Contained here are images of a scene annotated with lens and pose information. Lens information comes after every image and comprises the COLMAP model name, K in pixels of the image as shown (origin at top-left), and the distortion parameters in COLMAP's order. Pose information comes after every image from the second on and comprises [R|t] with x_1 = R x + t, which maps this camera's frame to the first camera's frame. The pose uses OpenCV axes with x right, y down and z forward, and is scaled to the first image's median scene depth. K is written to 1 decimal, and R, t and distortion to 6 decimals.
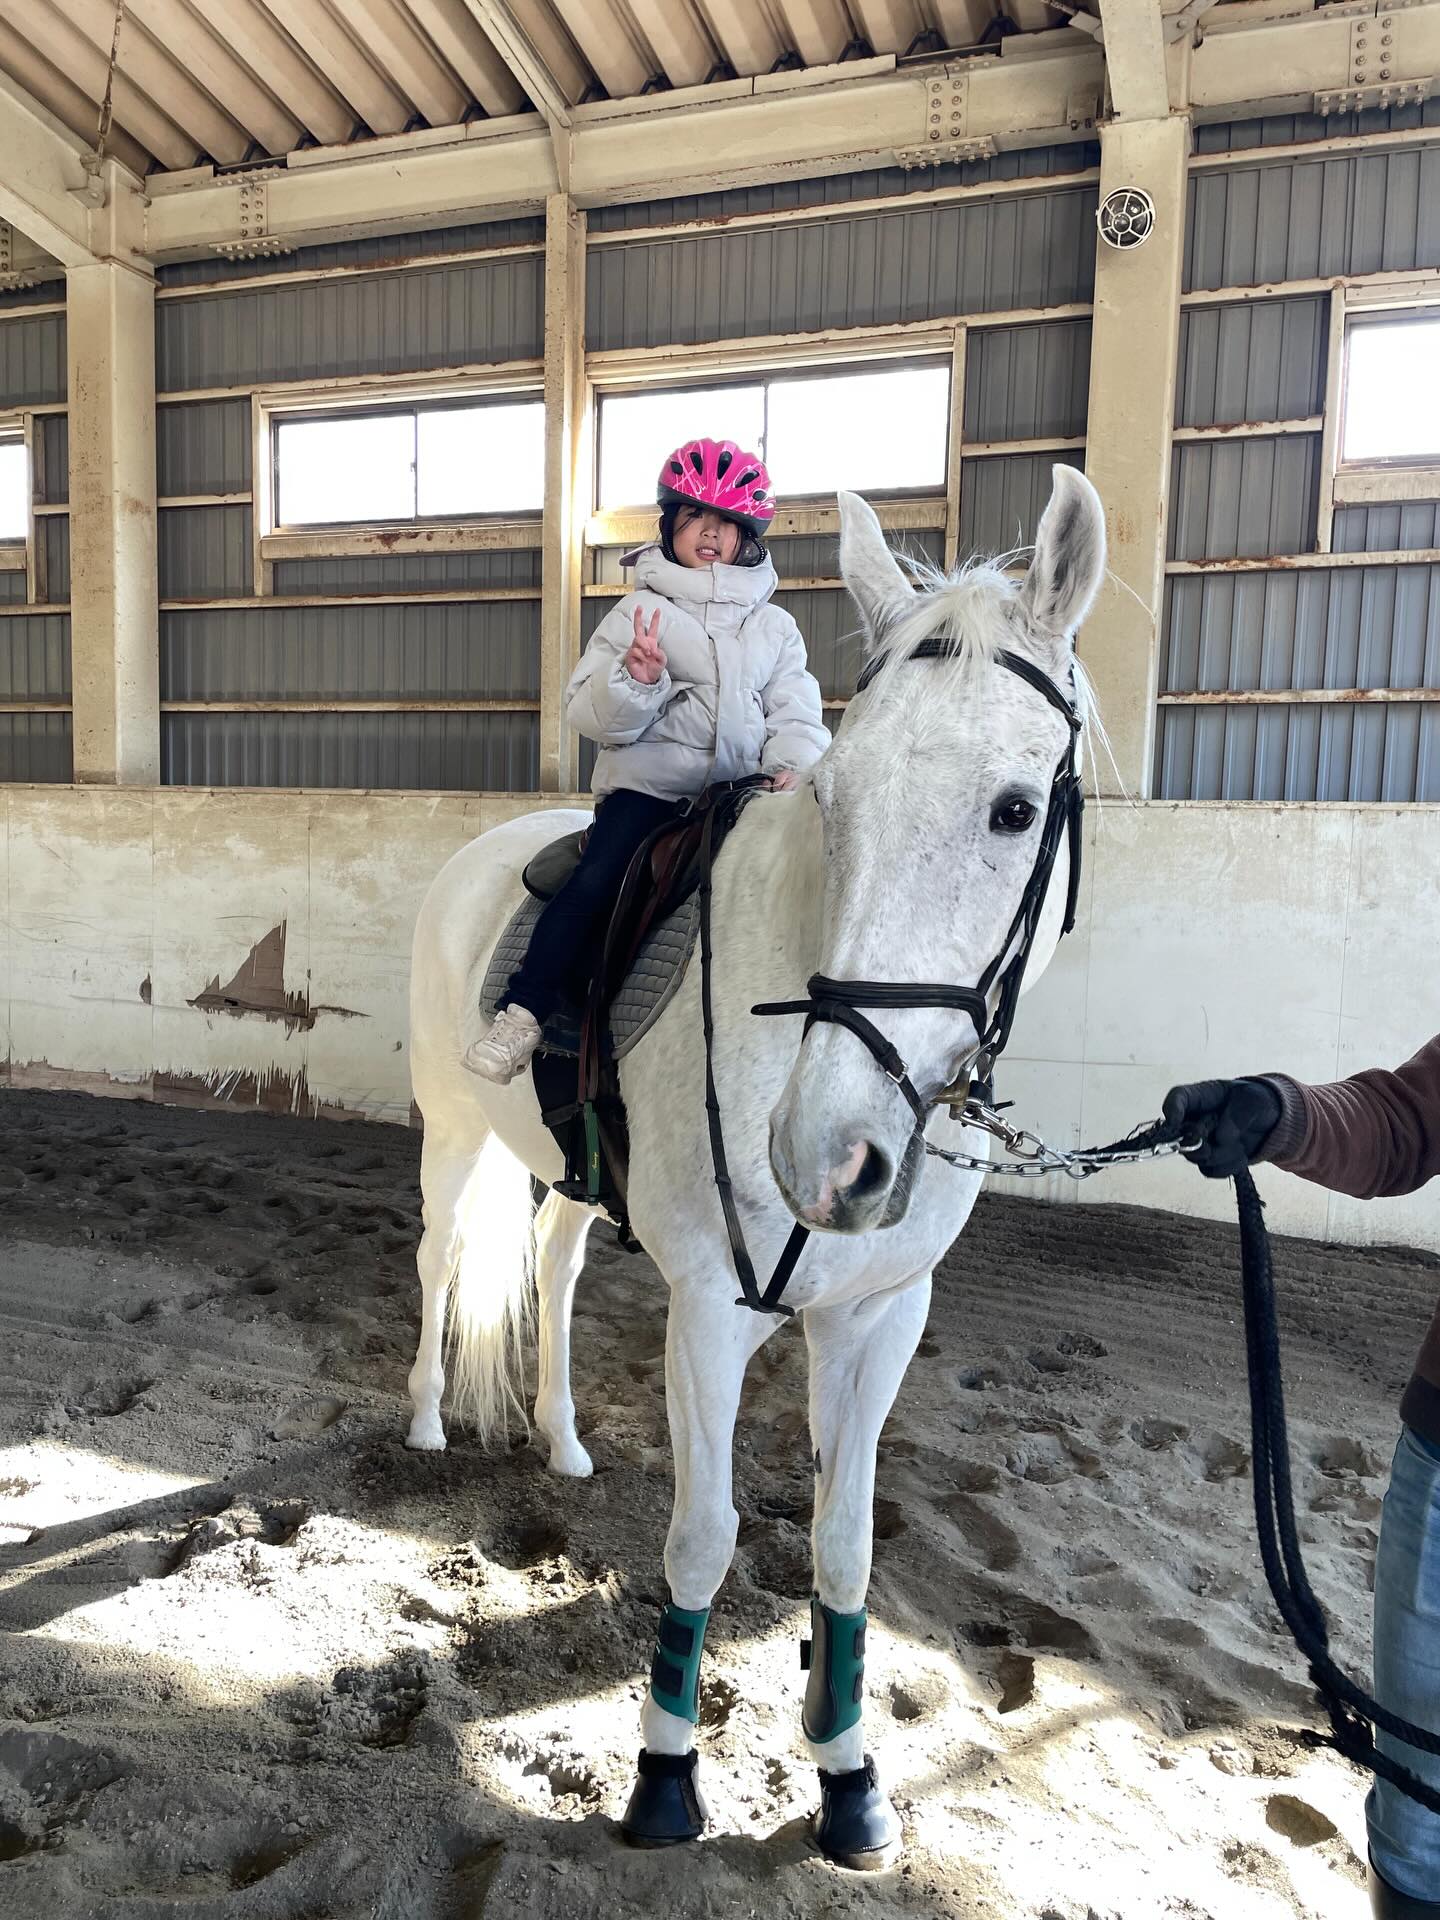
lens RADIAL K [[1443.7, 0, 720.9], [0, 1443.7, 951.5], [0, 0, 1]] dist [0.102360, -0.127247]
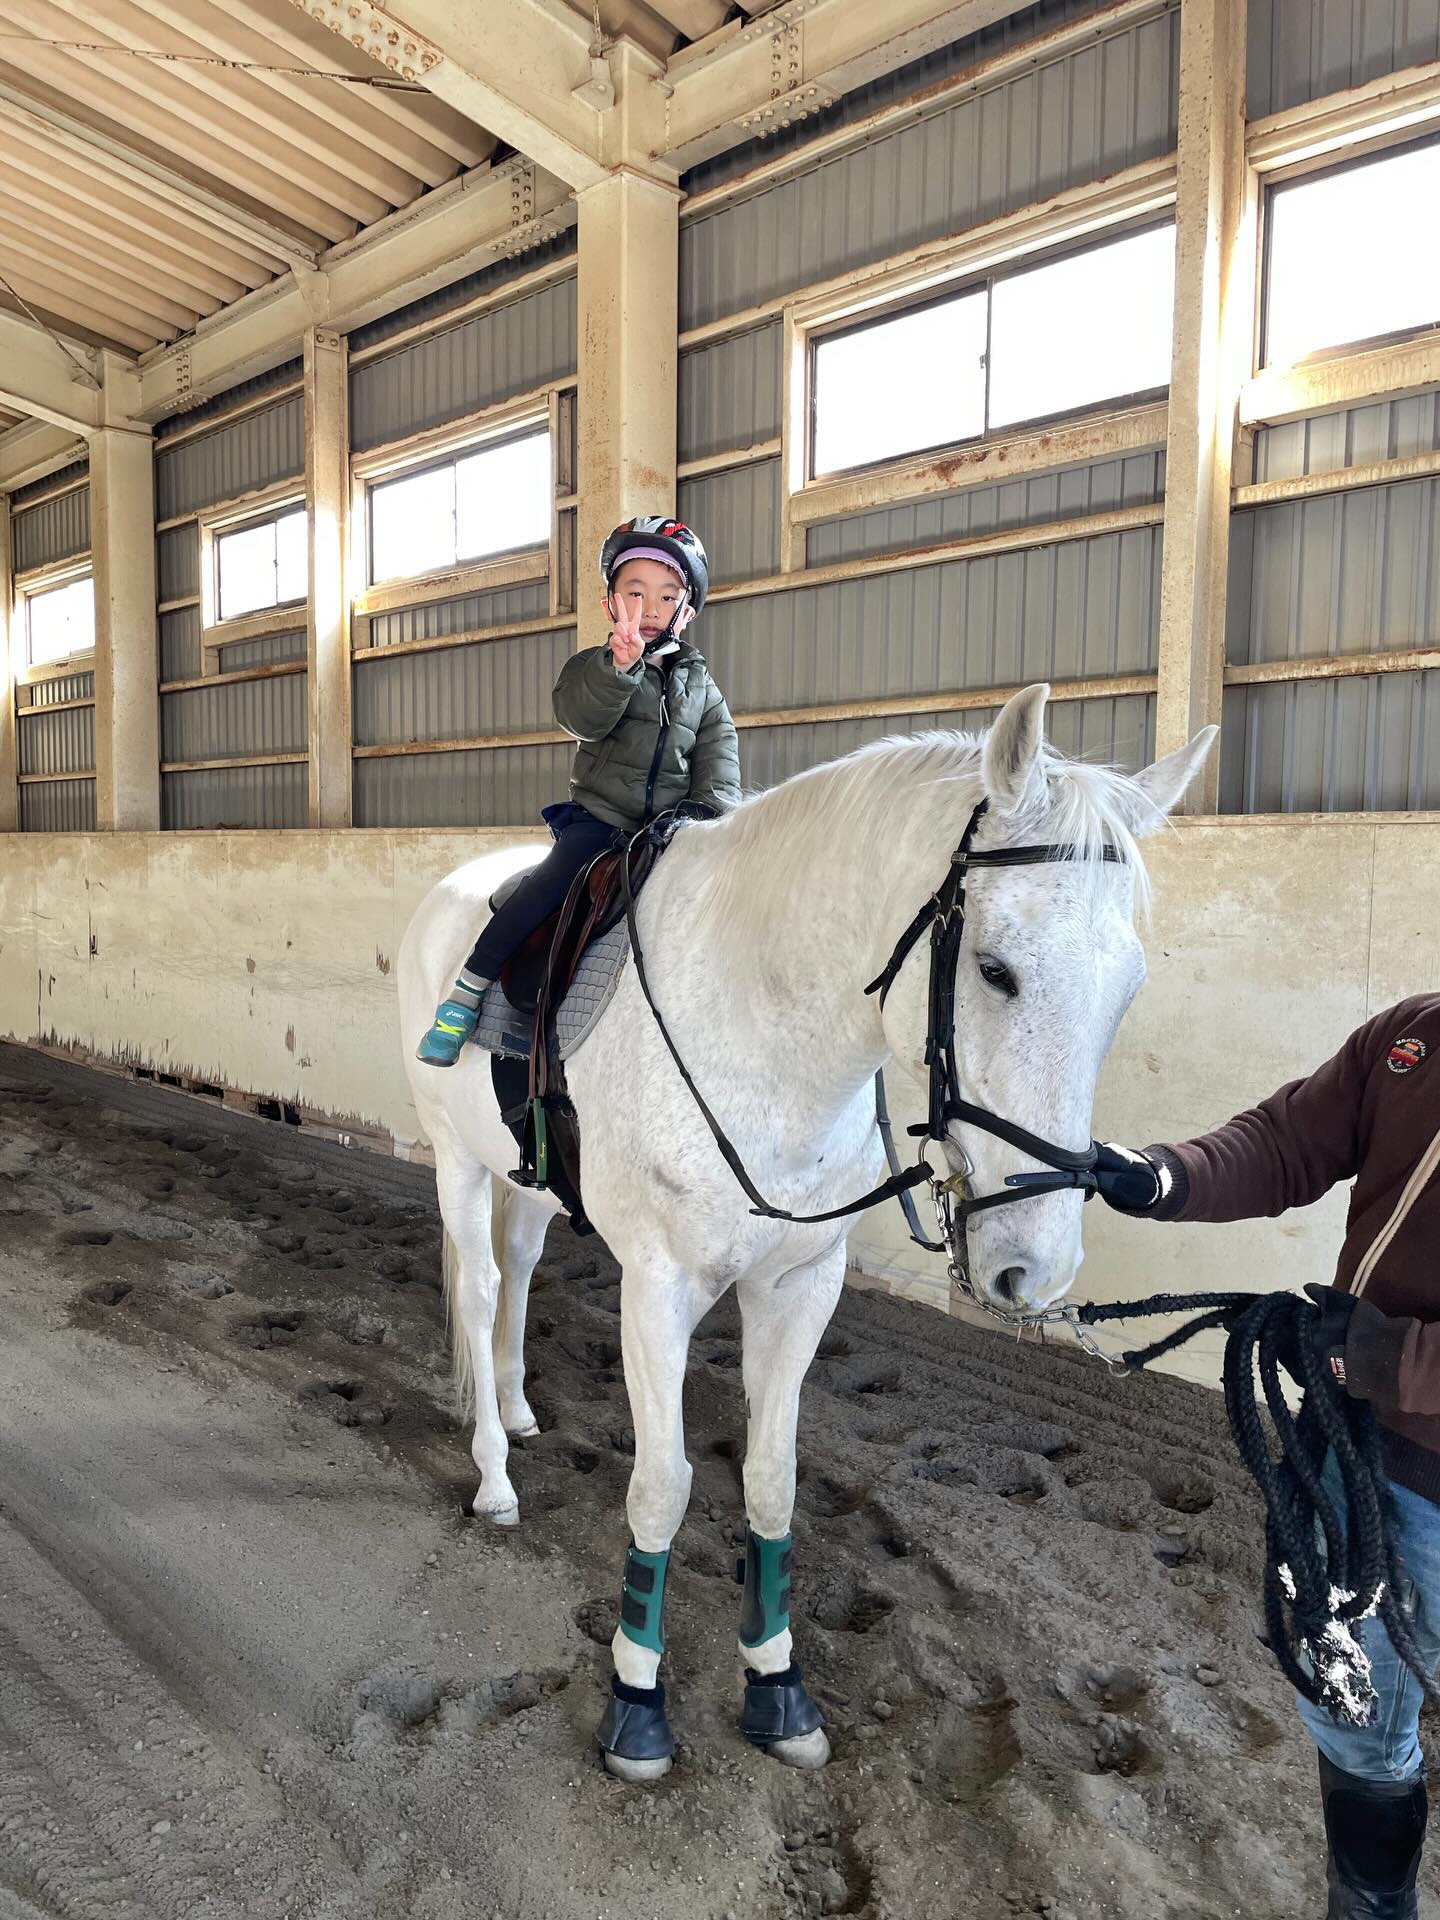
lens RADIAL K [[1443.7, 0, 720.9], [0, 1443.7, 951.5], [0, 0, 1]] dist [0.102360, -0.127247]
pose [[0.903753, 0.010475, -0.427927, -0.020320], [-0.019482, 0.999671, -0.016674, -0.033455], [0.427611, 0.023406, 0.903660, 0.318145]]
